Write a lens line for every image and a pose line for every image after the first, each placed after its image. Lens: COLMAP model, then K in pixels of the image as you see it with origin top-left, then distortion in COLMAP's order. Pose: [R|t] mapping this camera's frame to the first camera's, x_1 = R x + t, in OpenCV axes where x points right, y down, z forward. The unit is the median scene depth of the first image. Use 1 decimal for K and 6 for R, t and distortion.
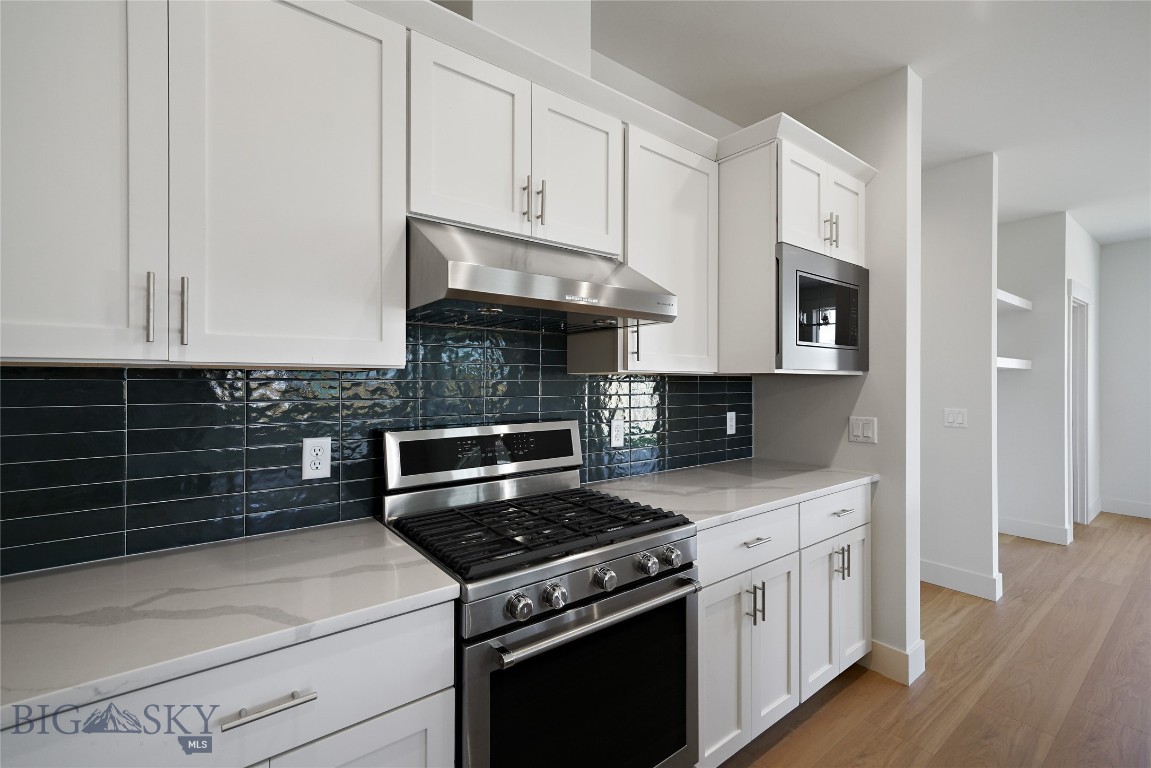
lens RADIAL K [[489.6, 0, 540.3], [0, 489.6, 387.4], [0, 0, 1]] dist [0.002370, 0.000530]
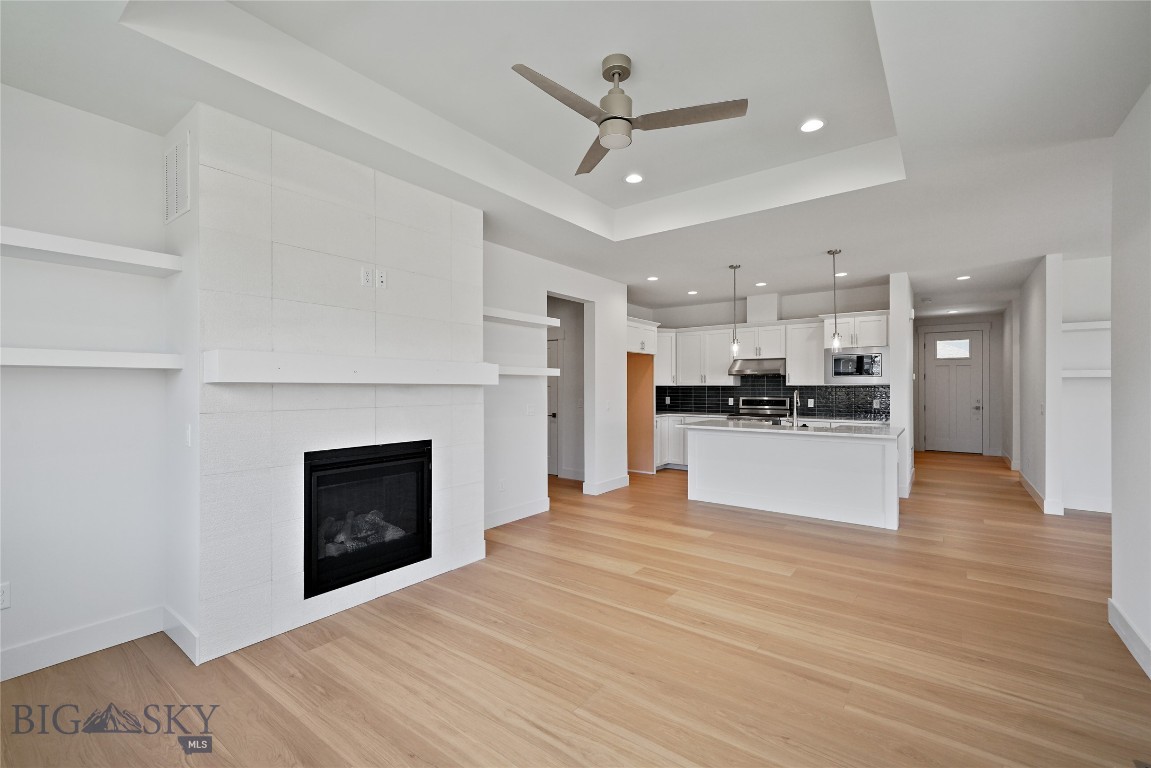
lens RADIAL K [[489.6, 0, 571.1], [0, 489.6, 388.1], [0, 0, 1]] dist [0.002370, 0.000530]
pose [[0.249287, 0.002200, -0.968427, 4.330653], [-0.004526, 0.999989, 0.001106, -0.005522], [0.968419, 0.004107, 0.249294, -2.075223]]
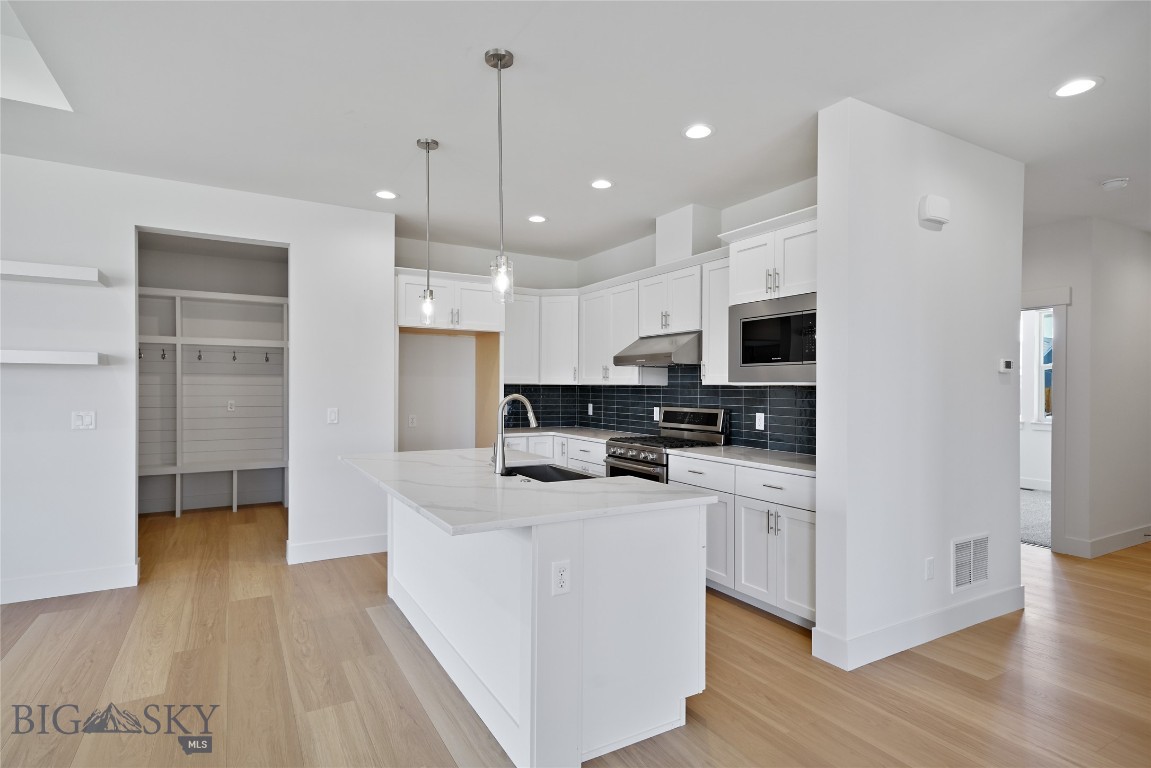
lens RADIAL K [[593.9, 0, 573.1], [0, 593.9, 388.3], [0, 0, 1]] dist [0.009237, 0.000771]
pose [[-0.131926, 0.002088, -0.991257, 3.186209], [-0.012429, 0.999916, 0.003761, -0.022459], [0.991182, 0.012816, -0.131889, 0.940207]]
